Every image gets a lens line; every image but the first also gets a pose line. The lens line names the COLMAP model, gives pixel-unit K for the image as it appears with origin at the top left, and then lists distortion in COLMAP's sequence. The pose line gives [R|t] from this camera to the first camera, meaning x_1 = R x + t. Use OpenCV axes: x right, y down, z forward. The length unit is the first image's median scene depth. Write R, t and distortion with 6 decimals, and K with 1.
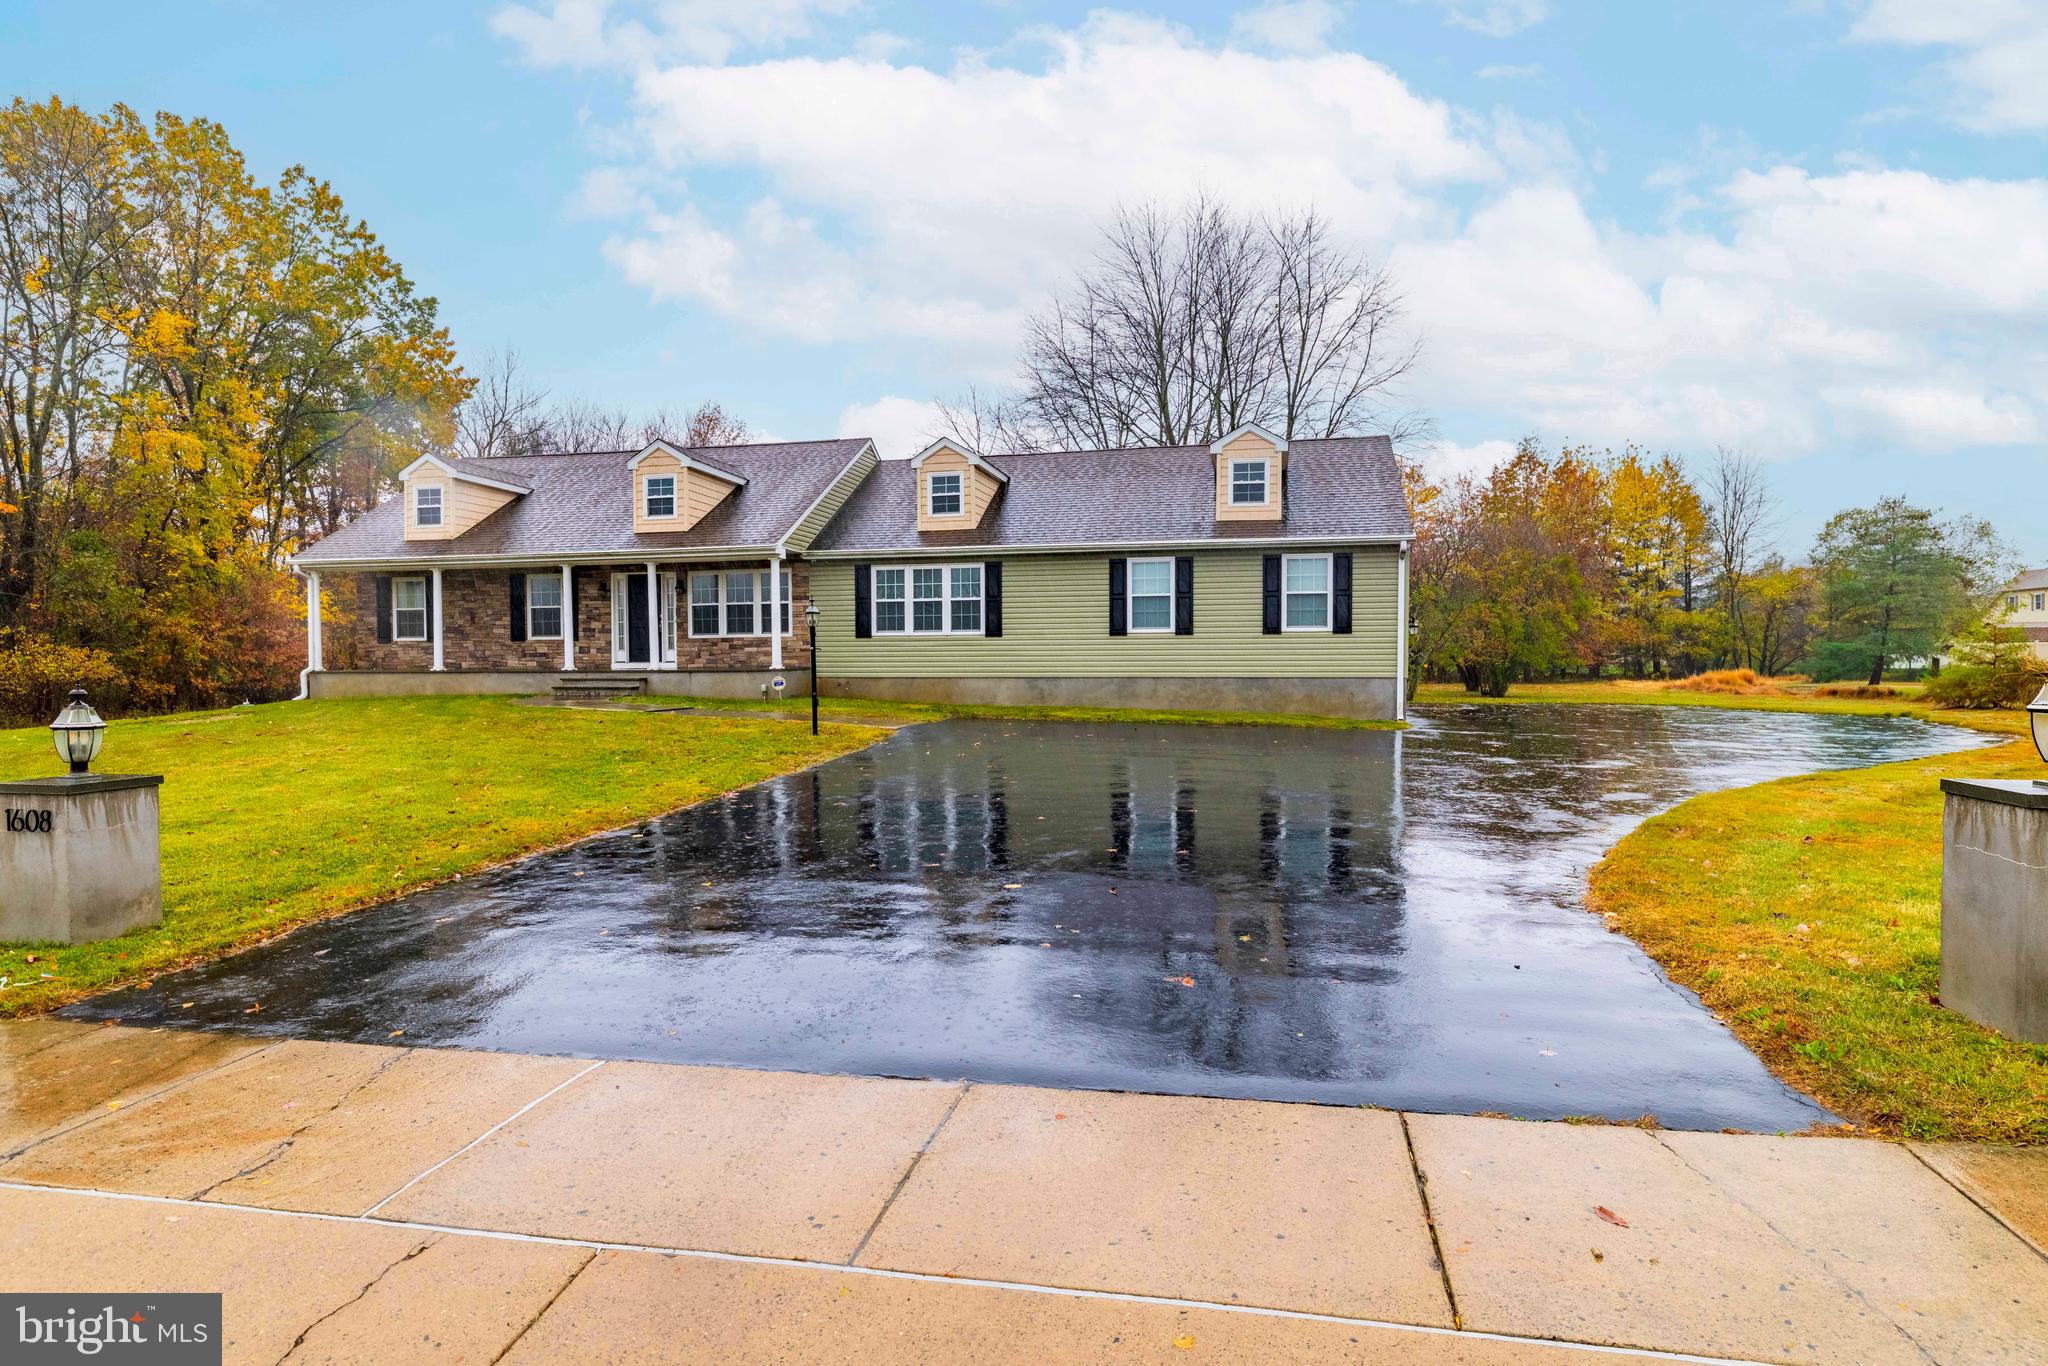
lens RADIAL K [[1116.9, 0, 1029.3], [0, 1116.9, 690.0], [0, 0, 1]] dist [0.001184, 0.003844]
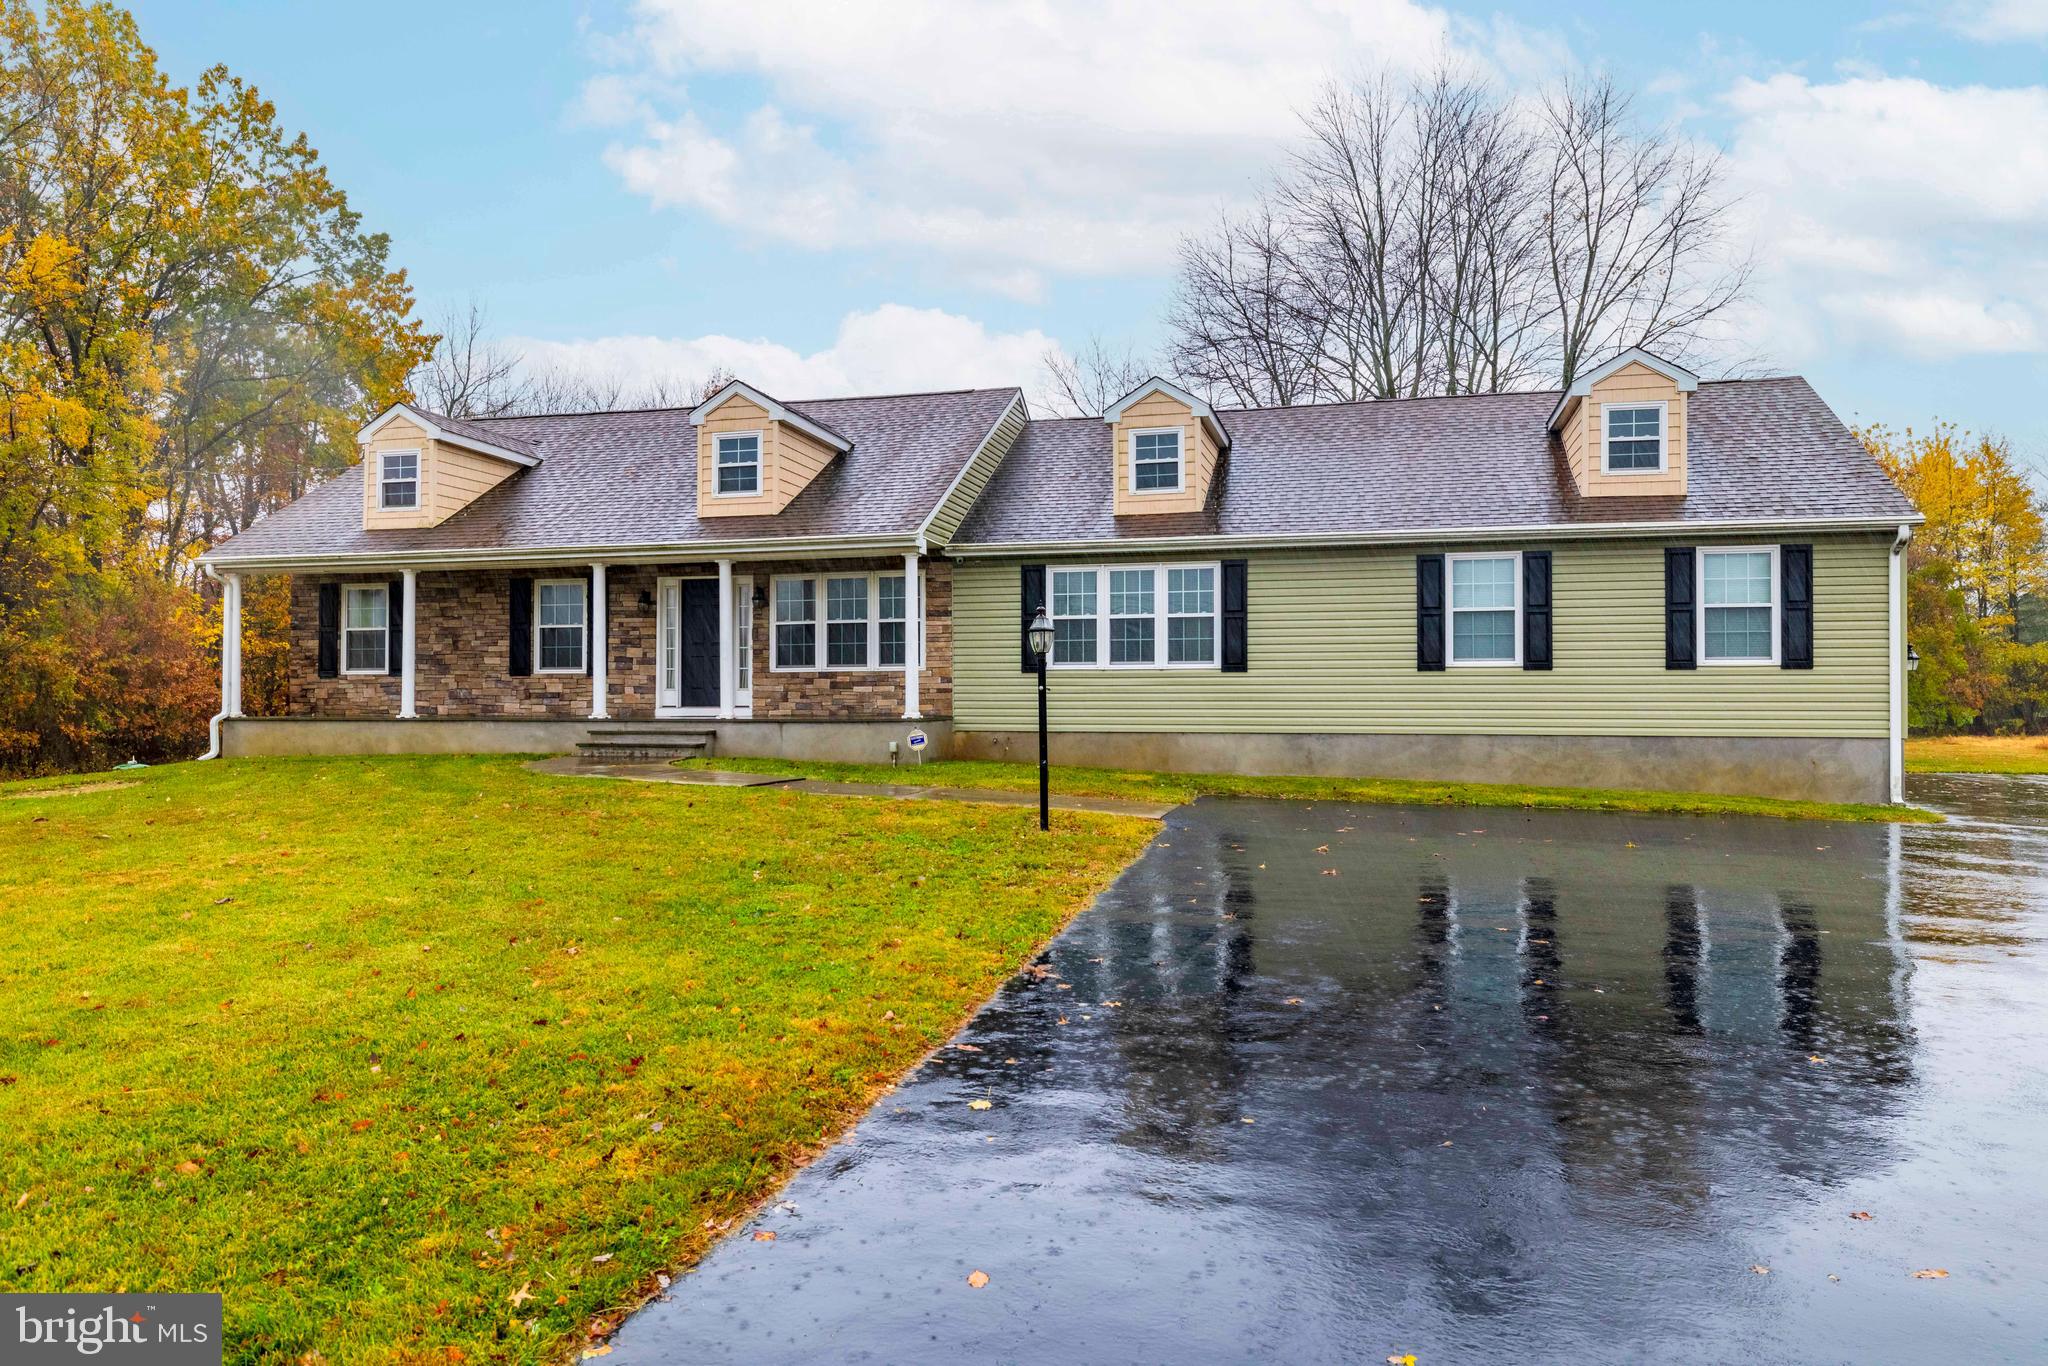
lens RADIAL K [[1368.1, 0, 1025.3], [0, 1368.1, 678.3], [0, 0, 1]] dist [0.009304, -0.013554]
pose [[0.999429, 0.004445, -0.033487, -0.122982], [-0.005954, 0.998965, -0.045087, -0.006061], [0.033252, 0.045261, 0.998422, 0.174200]]
